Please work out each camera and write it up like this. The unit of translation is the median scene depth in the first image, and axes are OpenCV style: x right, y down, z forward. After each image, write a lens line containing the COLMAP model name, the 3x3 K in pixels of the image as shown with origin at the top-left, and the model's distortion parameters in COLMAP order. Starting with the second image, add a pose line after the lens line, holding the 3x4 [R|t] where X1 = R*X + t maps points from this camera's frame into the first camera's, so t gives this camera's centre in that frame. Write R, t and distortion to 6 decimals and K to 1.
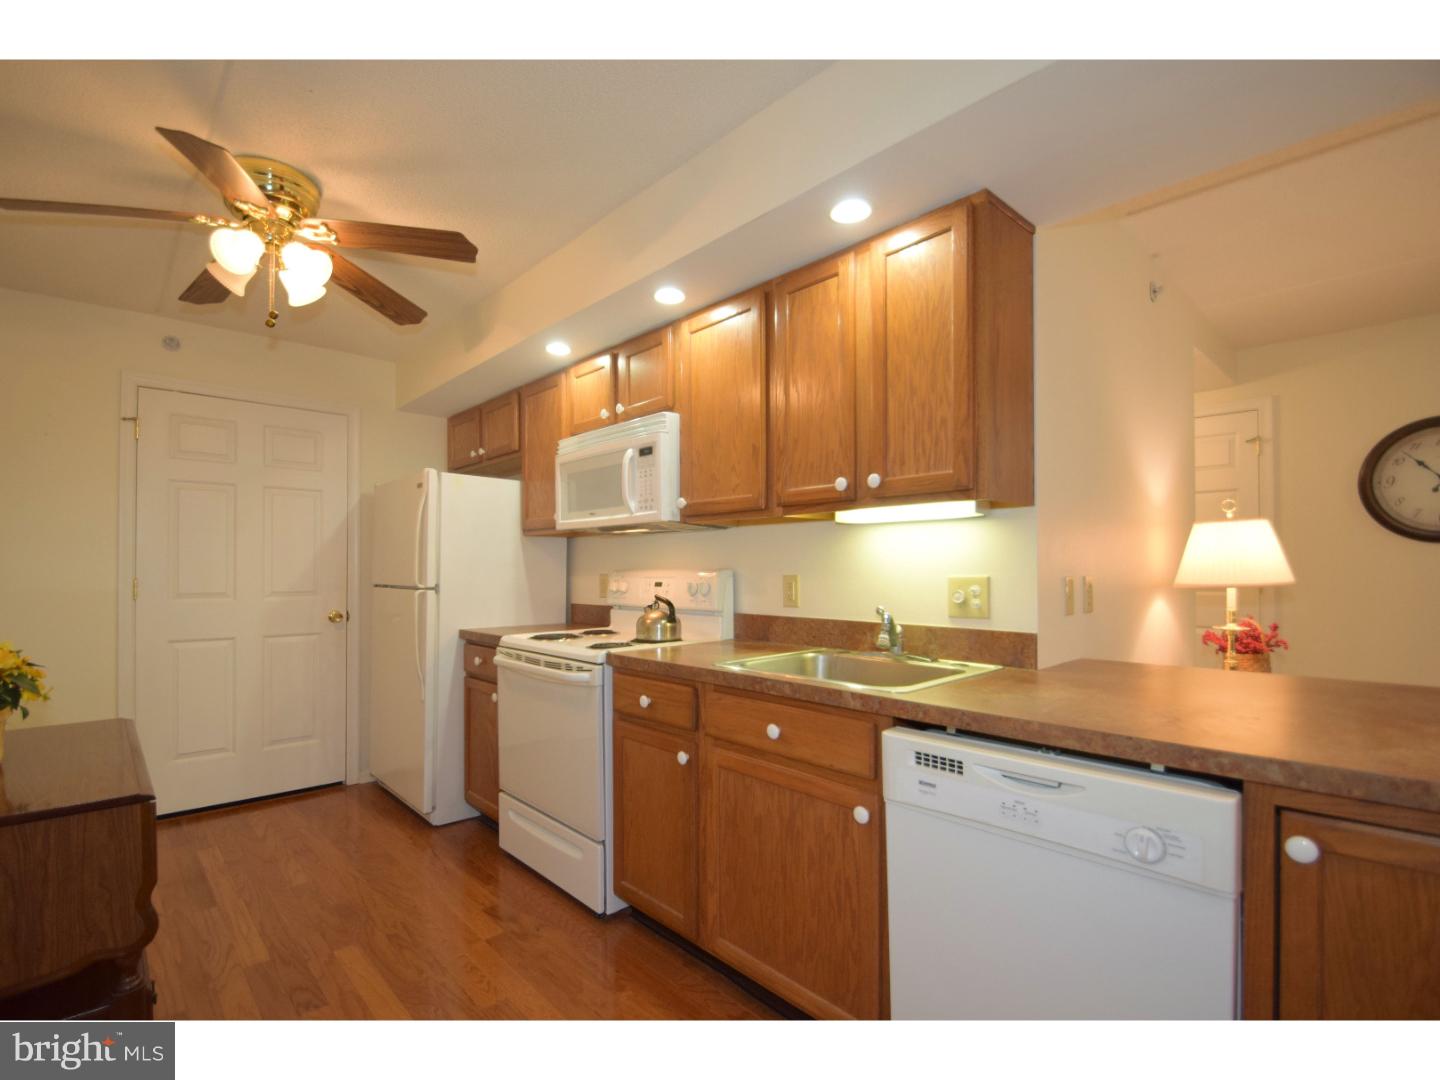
lens RADIAL K [[669.2, 0, 674.3], [0, 669.2, 565.0], [0, 0, 1]] dist [-0.004716, -0.000764]
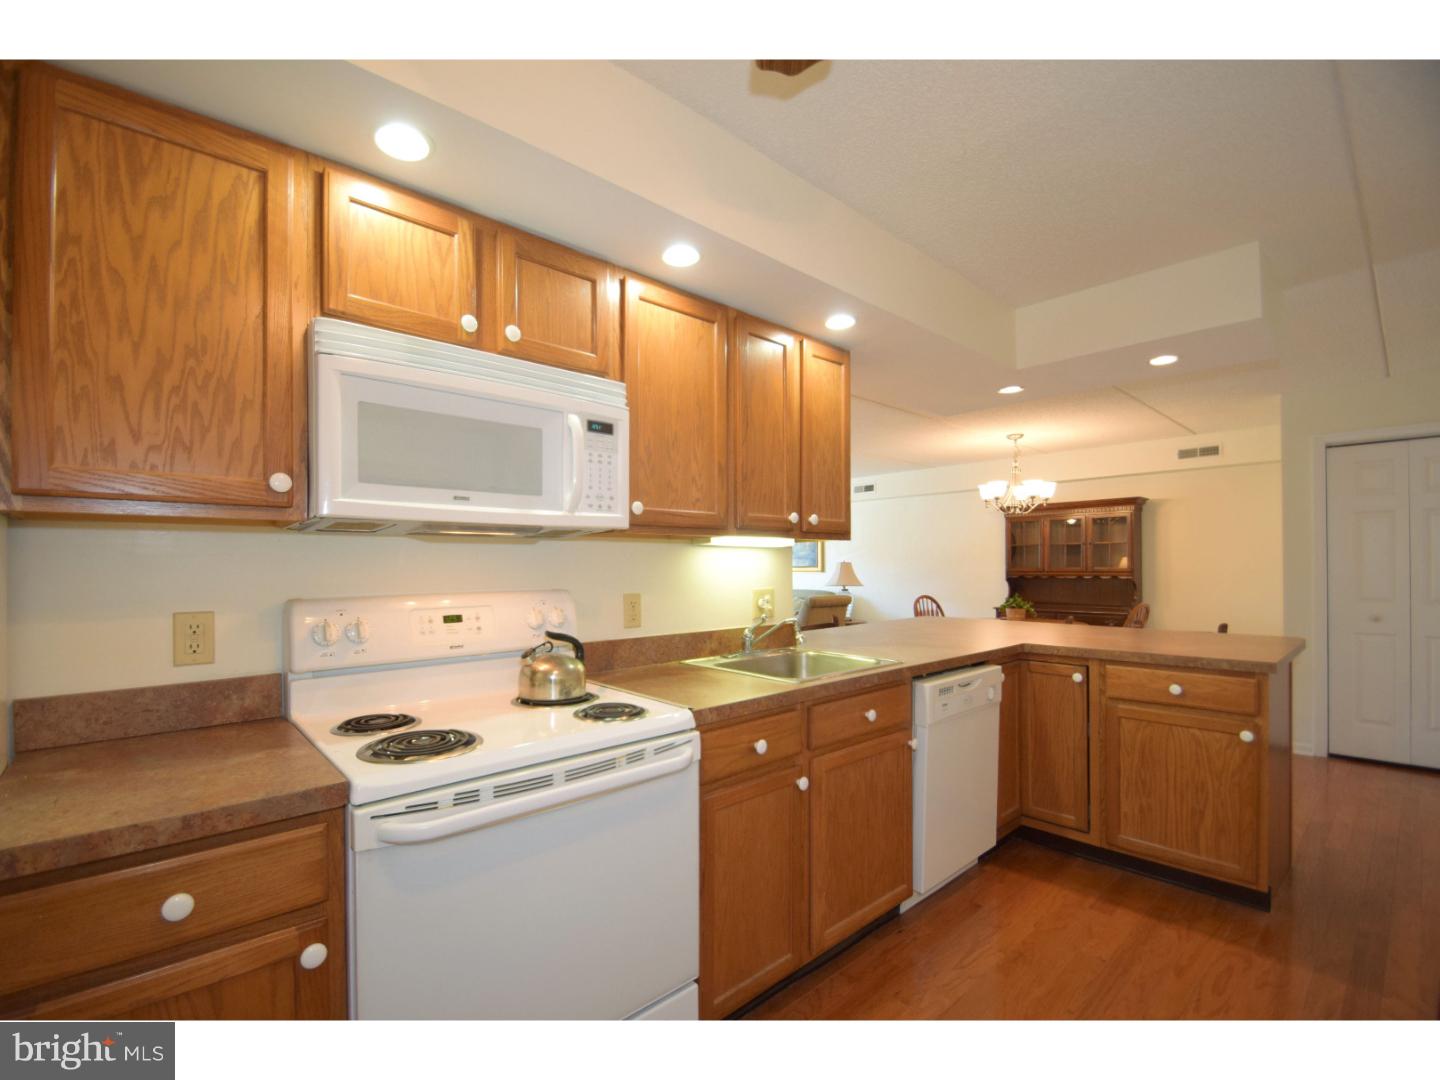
lens RADIAL K [[671.7, 0, 673.6], [0, 671.7, 564.3], [0, 0, 1]] dist [0.002461, -0.013328]
pose [[-0.013720, 0.002077, 0.999904, -0.733604], [-0.000509, 0.999998, -0.002084, -0.023232], [-0.999906, -0.000538, -0.013719, 0.909675]]
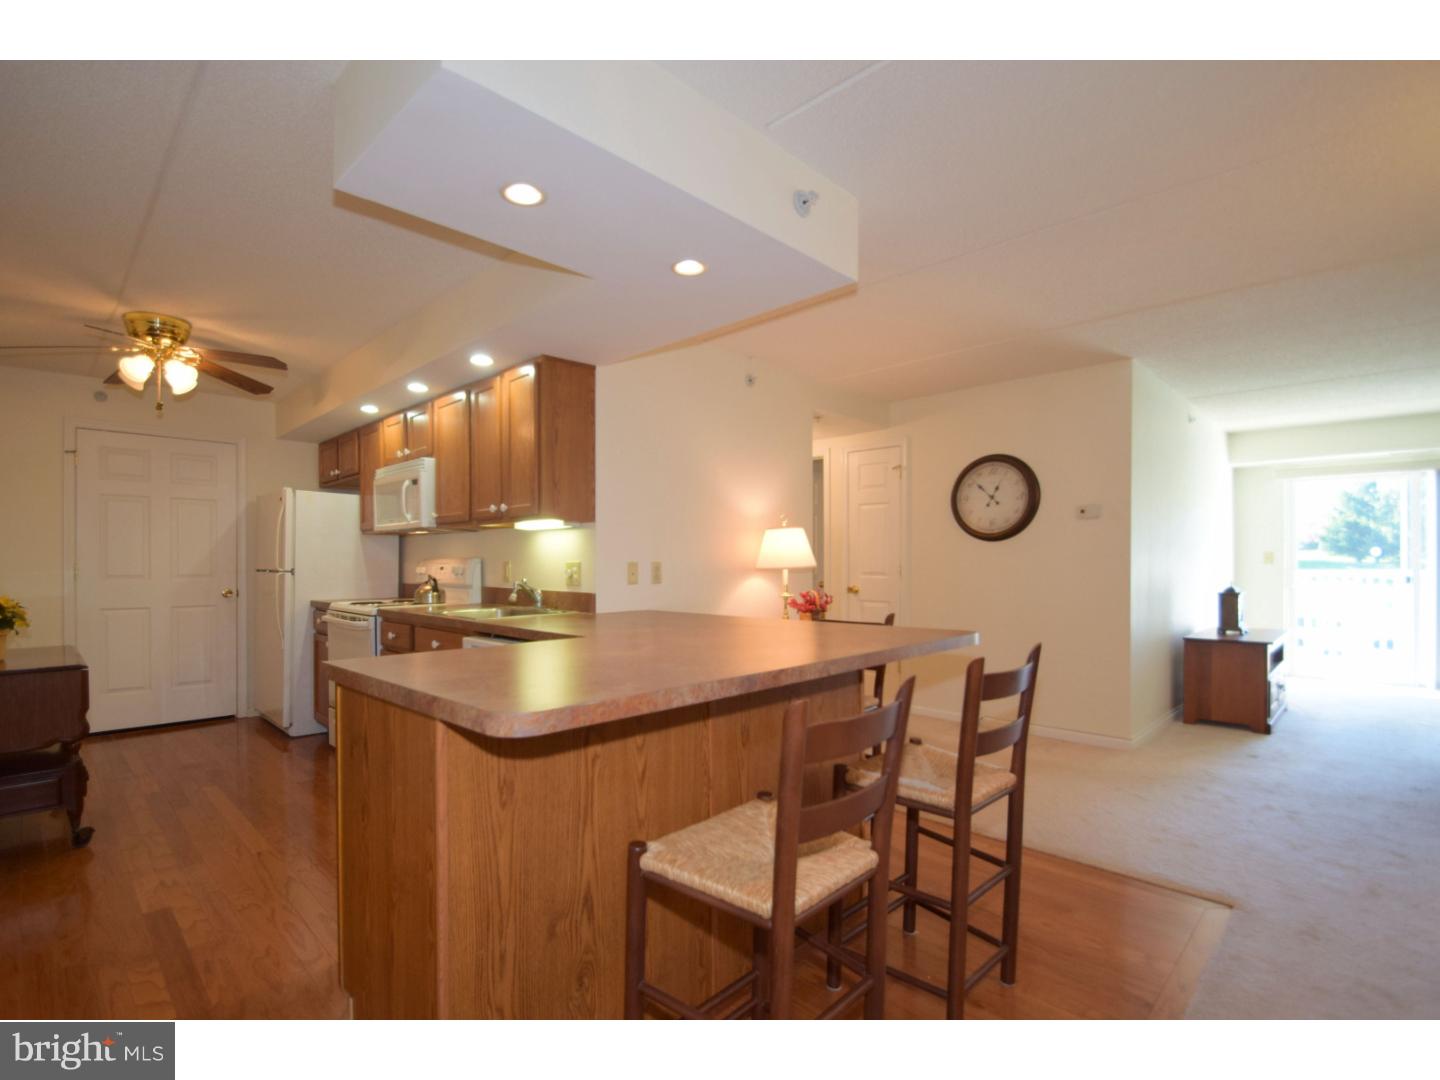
lens RADIAL K [[671.7, 0, 673.6], [0, 671.7, 564.3], [0, 0, 1]] dist [0.002461, -0.013328]
pose [[0.998658, 0.000830, 0.051792, 0.459873], [-0.001411, 0.999936, 0.011181, 0.003086], [-0.051780, -0.011239, 0.998595, -0.571875]]
